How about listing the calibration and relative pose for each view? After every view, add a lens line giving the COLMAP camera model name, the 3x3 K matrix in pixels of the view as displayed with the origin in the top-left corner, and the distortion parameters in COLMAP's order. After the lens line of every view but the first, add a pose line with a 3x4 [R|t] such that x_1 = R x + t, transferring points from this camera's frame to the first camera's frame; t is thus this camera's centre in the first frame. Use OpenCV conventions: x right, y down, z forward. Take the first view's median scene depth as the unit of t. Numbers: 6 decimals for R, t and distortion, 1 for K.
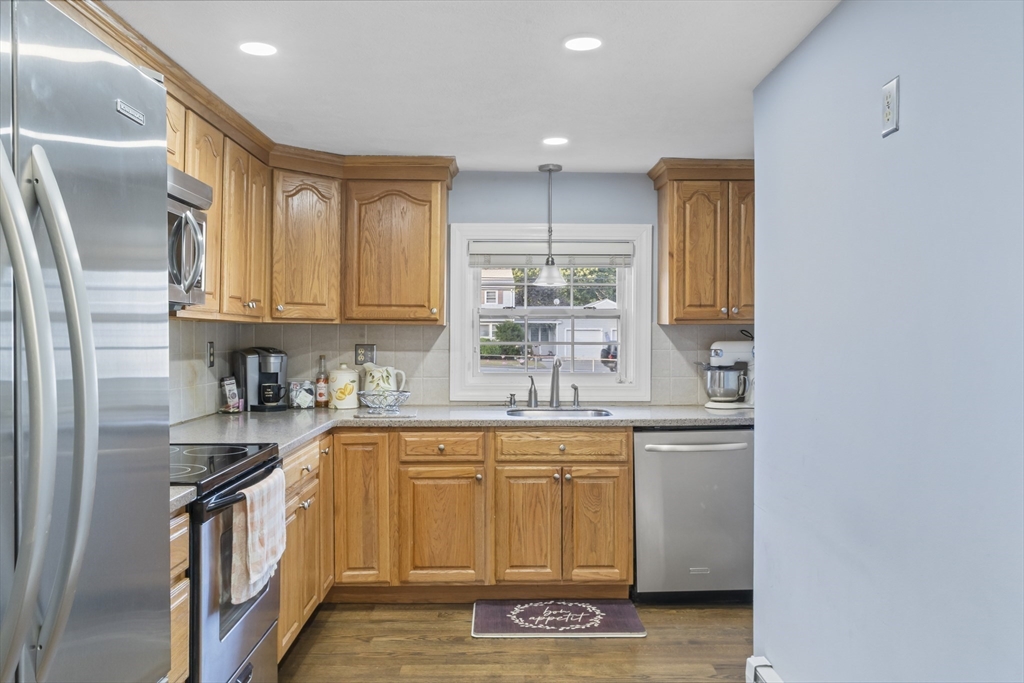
lens RADIAL K [[803.0, 0, 510.3], [0, 803.0, 333.6], [0, 0, 1]] dist [-0.003008, -0.003677]
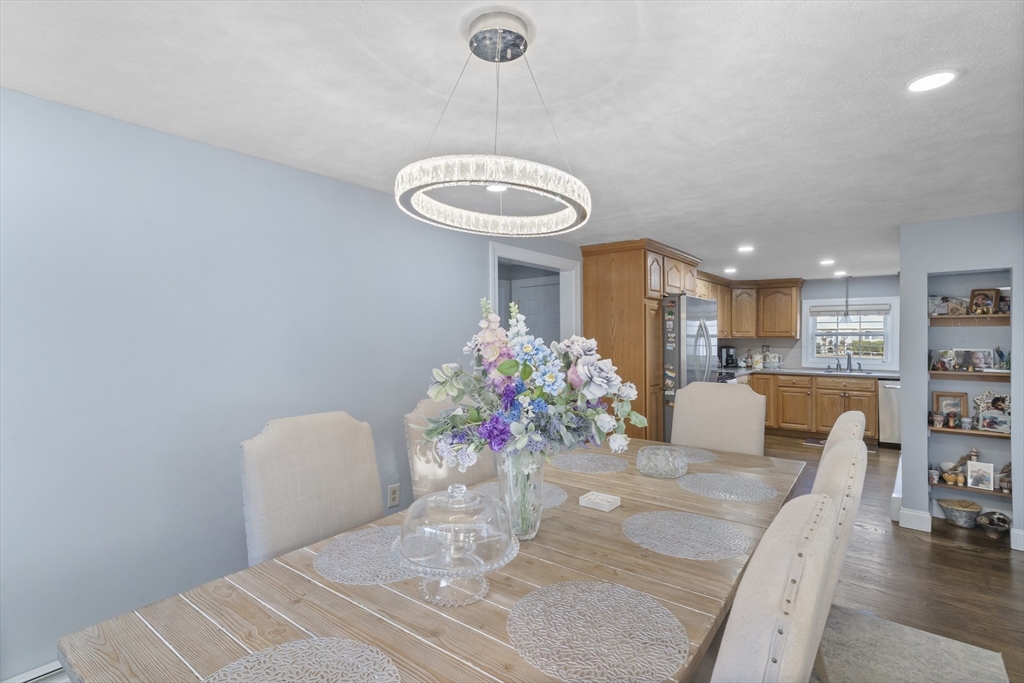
lens RADIAL K [[495.6, 0, 512.0], [0, 495.6, 342.6], [0, 0, 1]] dist [0.011492, 0.002819]
pose [[0.773056, 0.005844, -0.634311, 0.259366], [0.001178, 0.999943, 0.010648, -0.017543], [0.634337, -0.008978, 0.773005, -0.998925]]
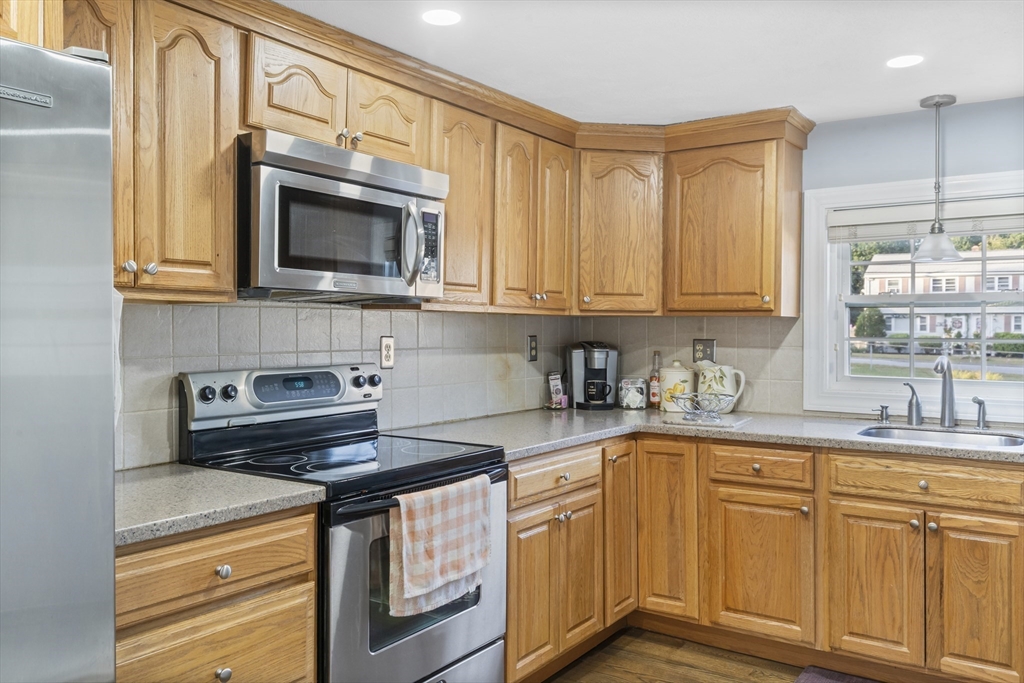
lens RADIAL K [[803.0, 0, 509.2], [0, 803.0, 330.8], [0, 0, 1]] dist [-0.003008, -0.003677]
pose [[0.804520, 0.001438, -0.593924, 0.189515], [0.000648, 0.999994, 0.003299, 0.001251], [0.593925, -0.003039, 0.804515, 0.196186]]
